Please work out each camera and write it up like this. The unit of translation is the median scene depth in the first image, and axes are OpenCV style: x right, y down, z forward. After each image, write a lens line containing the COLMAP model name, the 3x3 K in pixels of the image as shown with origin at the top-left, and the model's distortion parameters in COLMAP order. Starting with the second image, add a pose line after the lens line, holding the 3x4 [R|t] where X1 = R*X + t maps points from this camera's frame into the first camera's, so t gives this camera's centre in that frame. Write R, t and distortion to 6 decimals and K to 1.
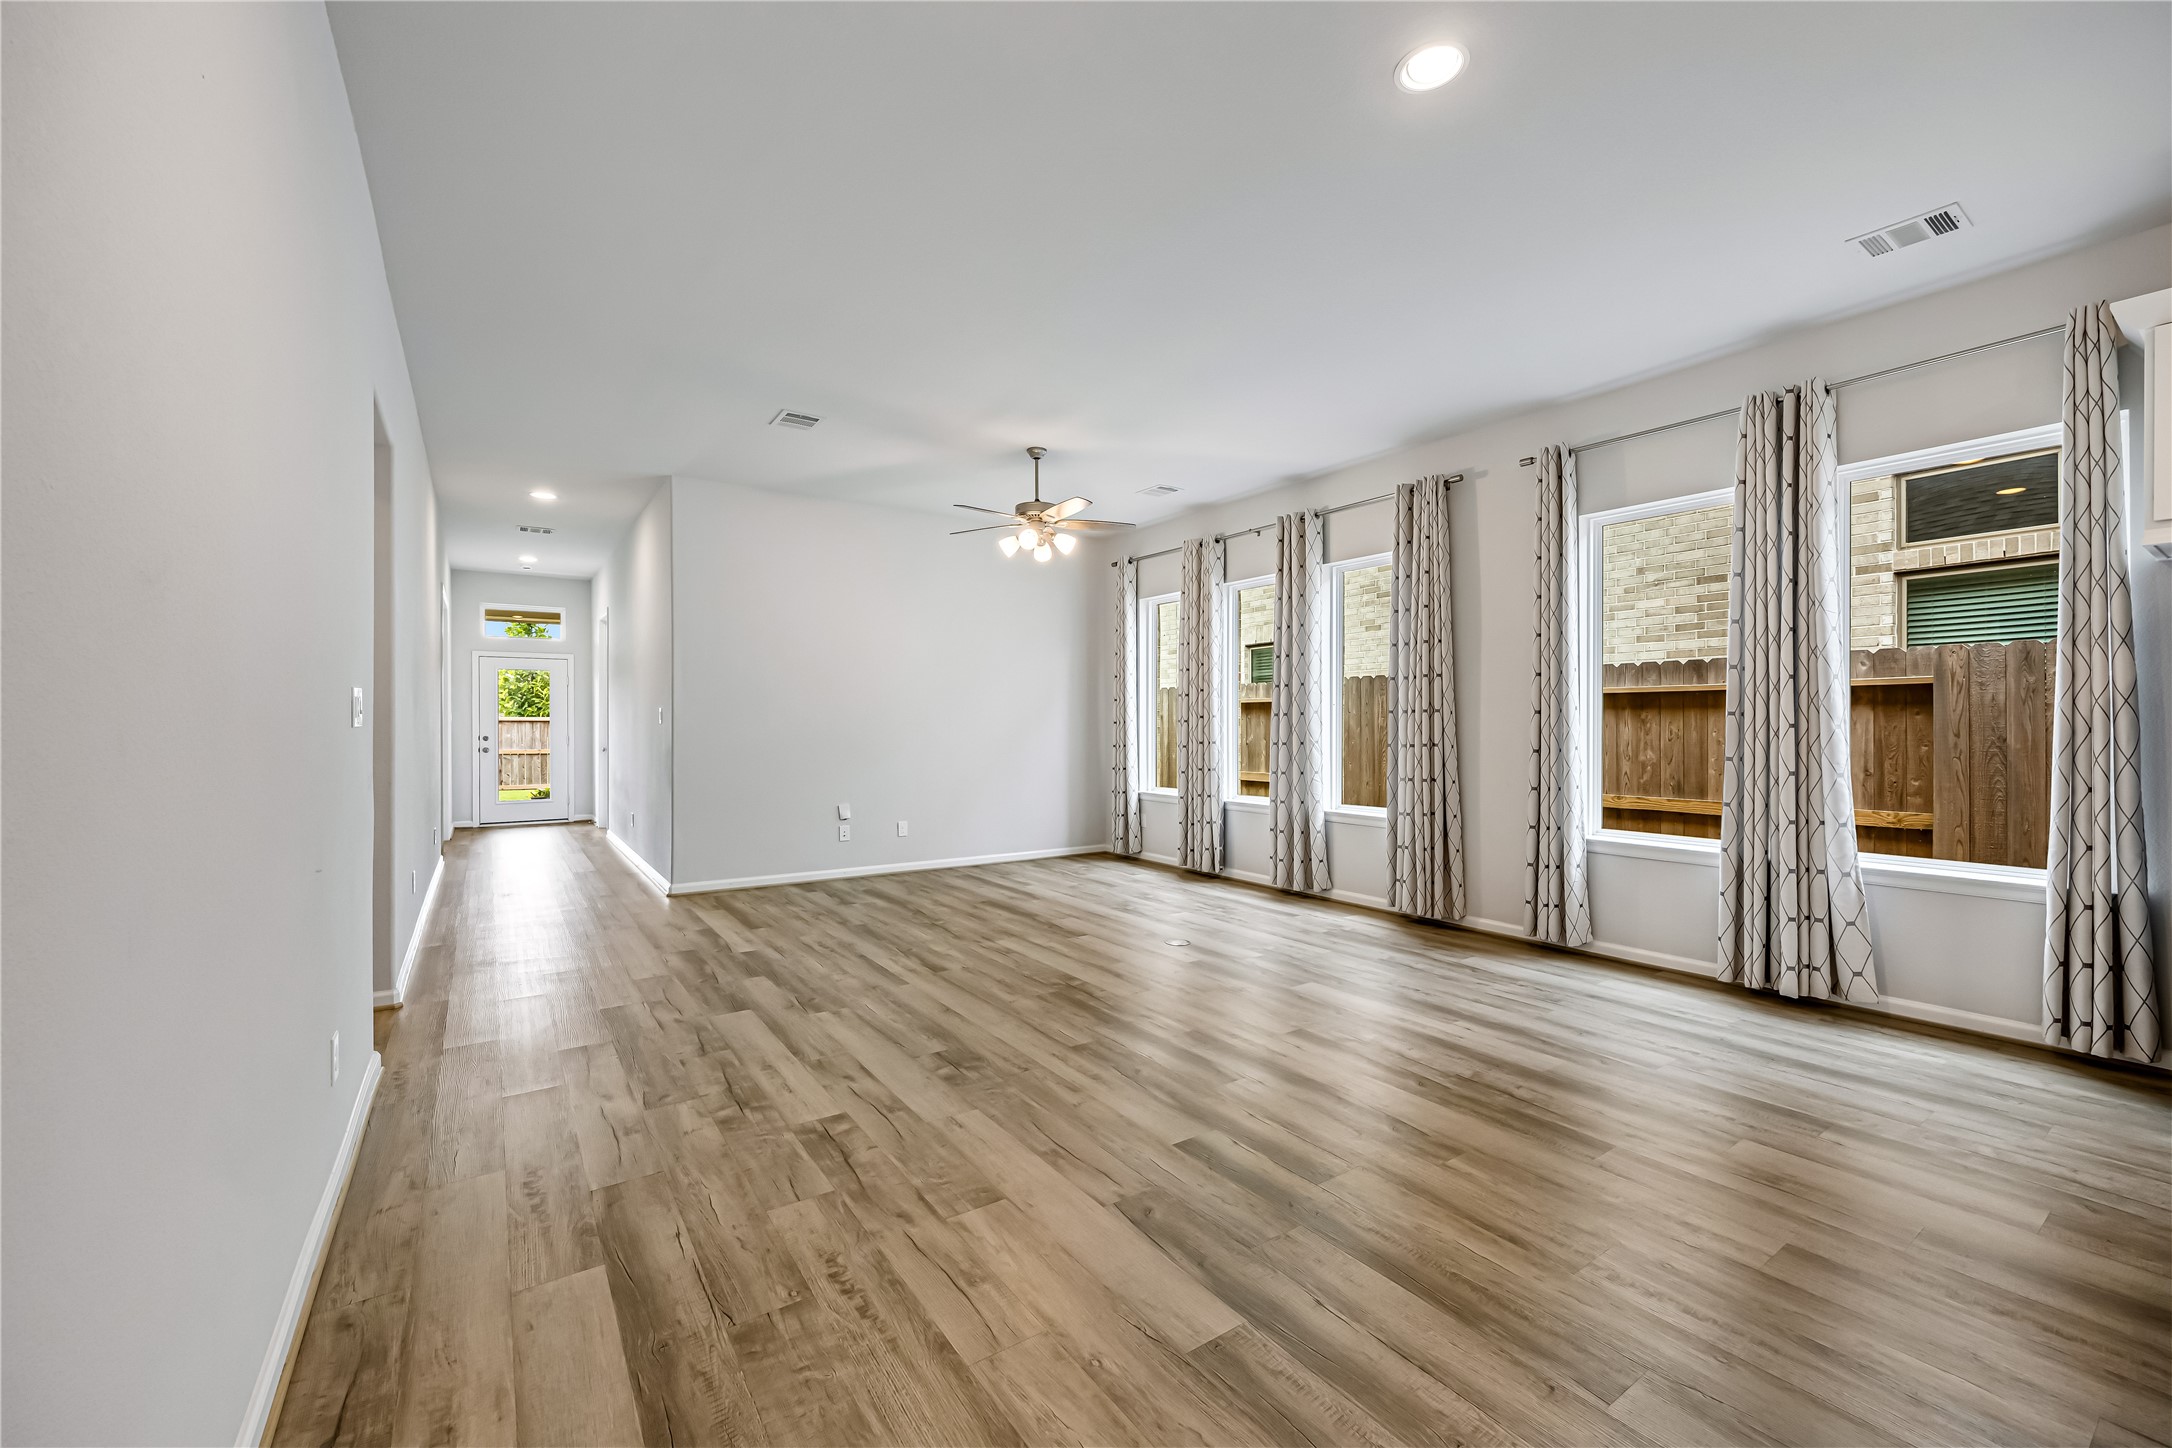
lens RADIAL K [[868.1, 0, 1081.7], [0, 868.1, 723.1], [0, 0, 1]] dist [-0.000100, 0.000201]
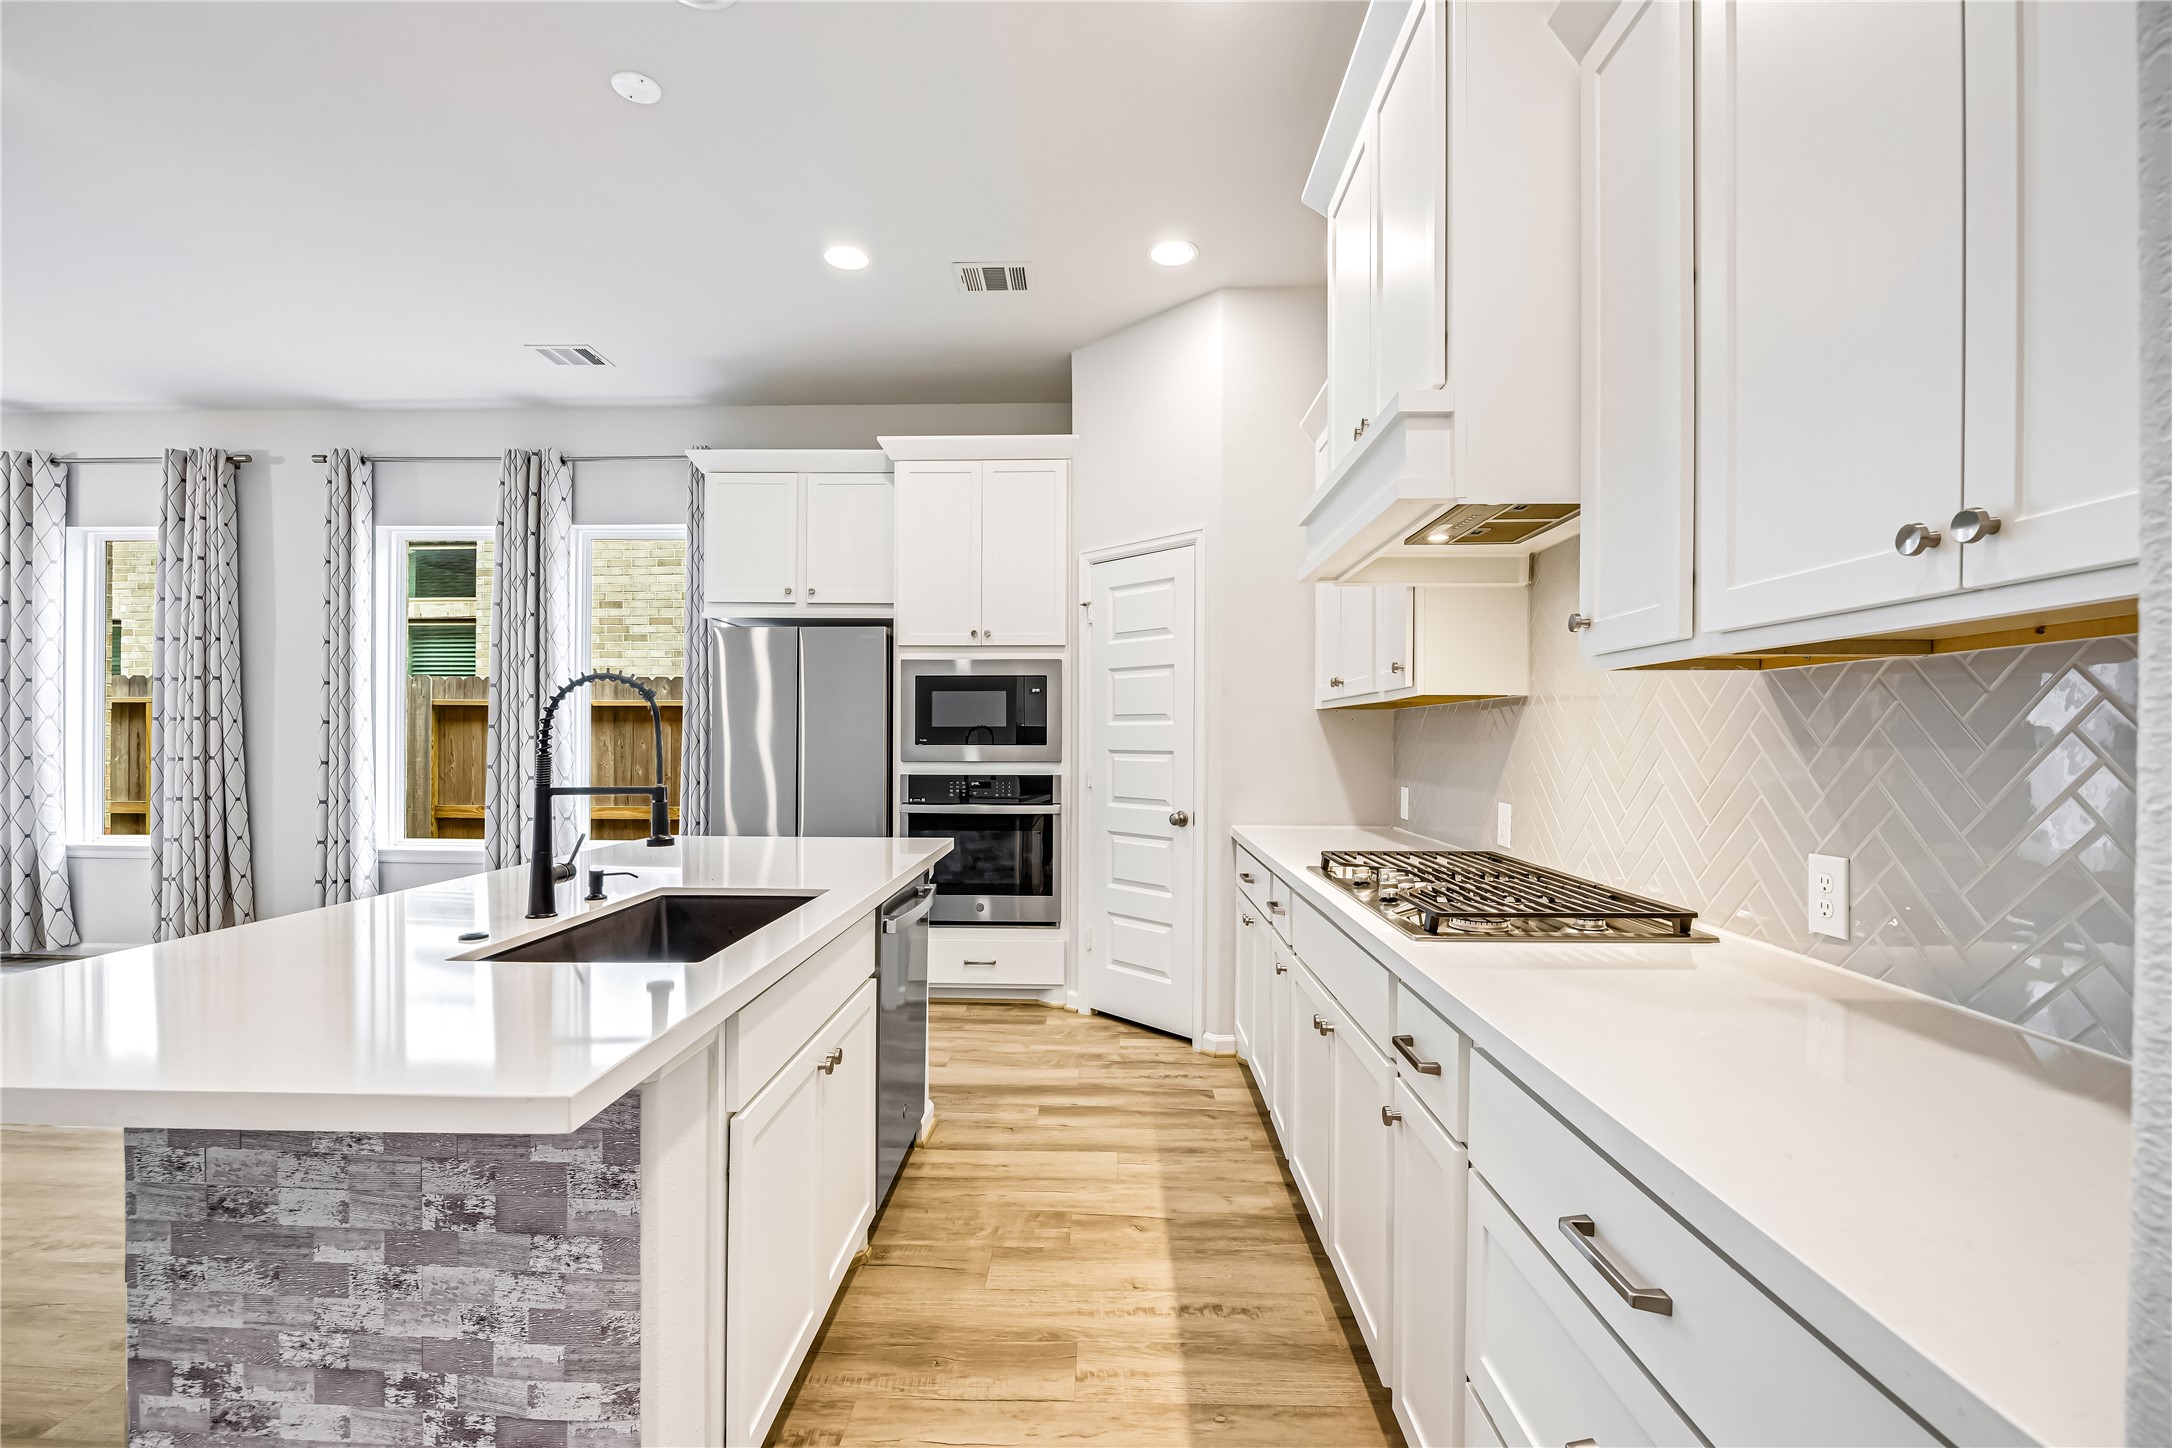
lens RADIAL K [[948.2, 0, 1083.8], [0, 948.2, 742.8], [0, 0, 1]] dist [-0.011928, 0.000573]
pose [[0.587920, 0.001936, 0.808917, 0.159165], [-0.007368, 0.999968, 0.002962, 0.000828], [-0.808886, -0.007701, 0.587915, -0.262669]]
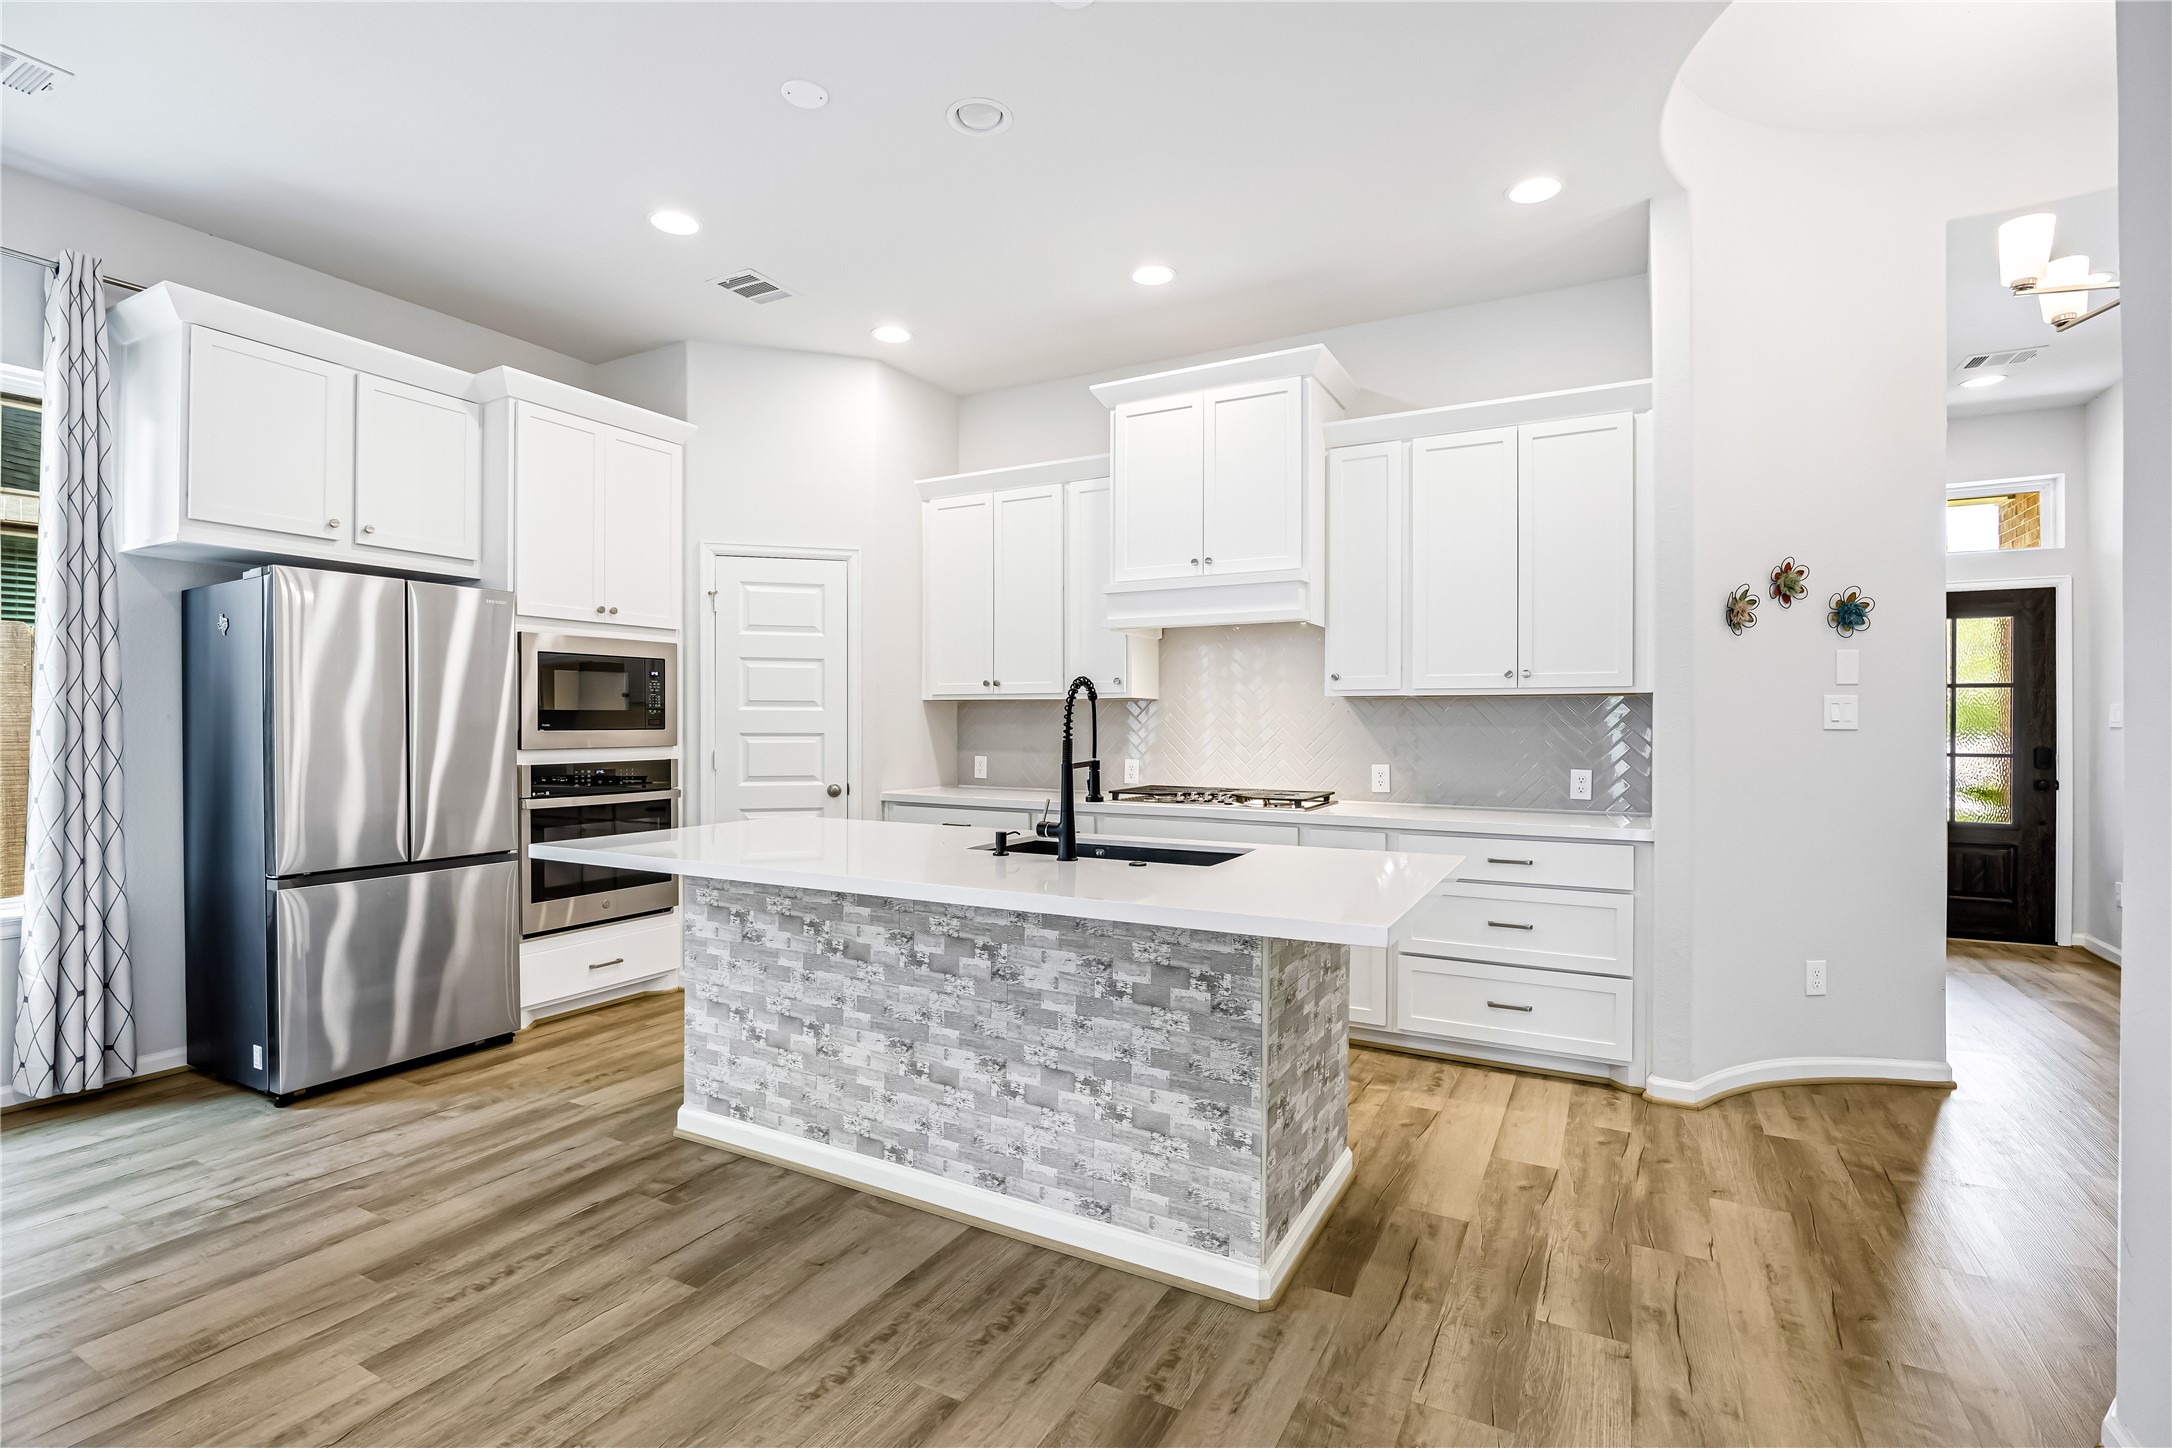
lens RADIAL K [[1007.1, 0, 1075.5], [0, 1007.1, 723.1], [0, 0, 1]] dist [-0.015929, 0.000757]
pose [[-0.449269, -0.001355, 0.893395, -0.124144], [-0.003177, 0.999995, -0.000081, -0.000890], [-0.893391, -0.002875, -0.449271, 0.322215]]
